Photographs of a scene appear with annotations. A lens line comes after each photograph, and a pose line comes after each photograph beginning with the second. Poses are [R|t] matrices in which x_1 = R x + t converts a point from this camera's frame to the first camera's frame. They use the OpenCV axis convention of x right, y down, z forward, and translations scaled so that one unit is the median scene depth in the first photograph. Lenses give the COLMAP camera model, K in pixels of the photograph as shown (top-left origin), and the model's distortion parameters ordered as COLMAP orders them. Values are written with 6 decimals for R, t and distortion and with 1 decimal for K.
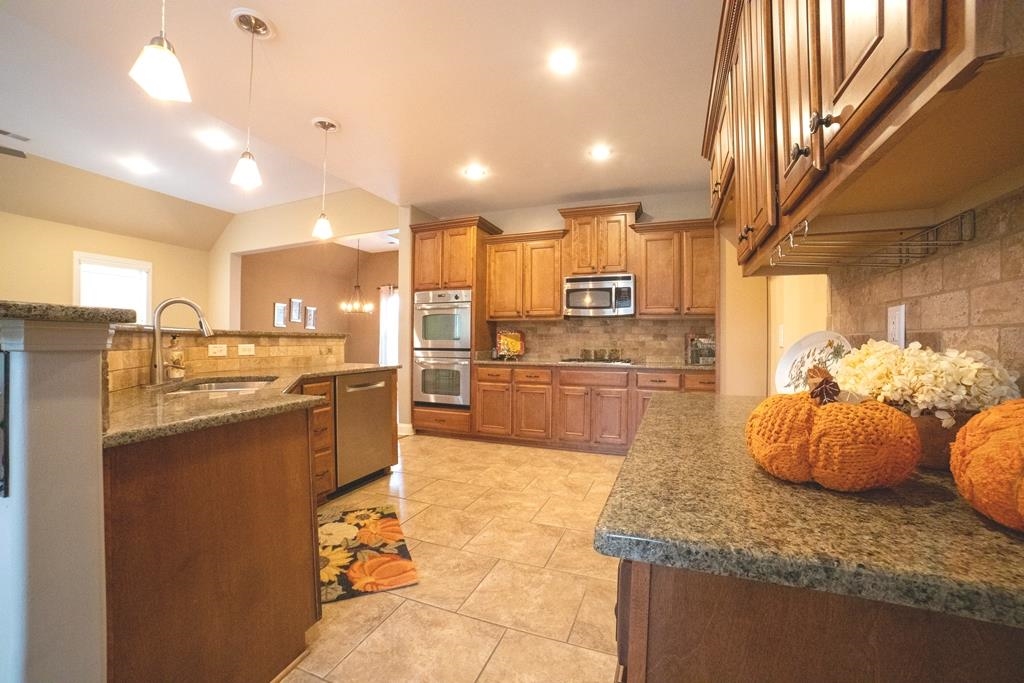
lens RADIAL K [[406.6, 0, 512.0], [0, 406.6, 341.5], [0, 0, 1]] dist [0.001716, 0.000175]
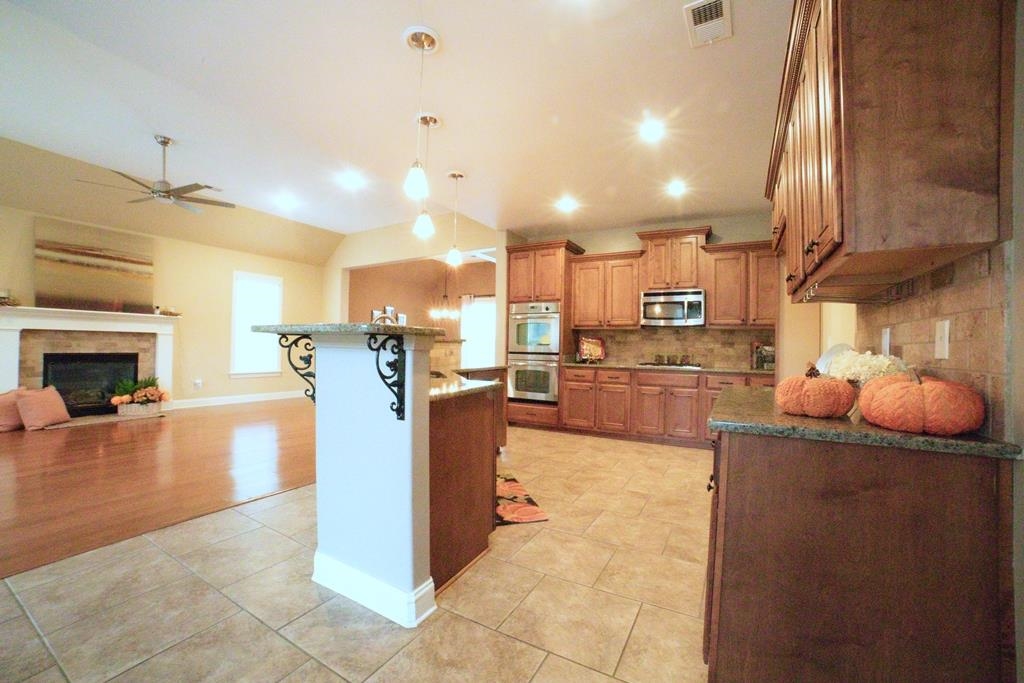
lens RADIAL K [[395.2, 0, 540.2], [0, 395.2, 343.7], [0, 0, 1]] dist [-0.001173, 0.000049]
pose [[0.995865, 0.009925, -0.090304, -0.056495], [-0.010589, 0.999920, -0.006885, -0.000676], [0.090228, 0.007813, 0.995890, -0.143677]]
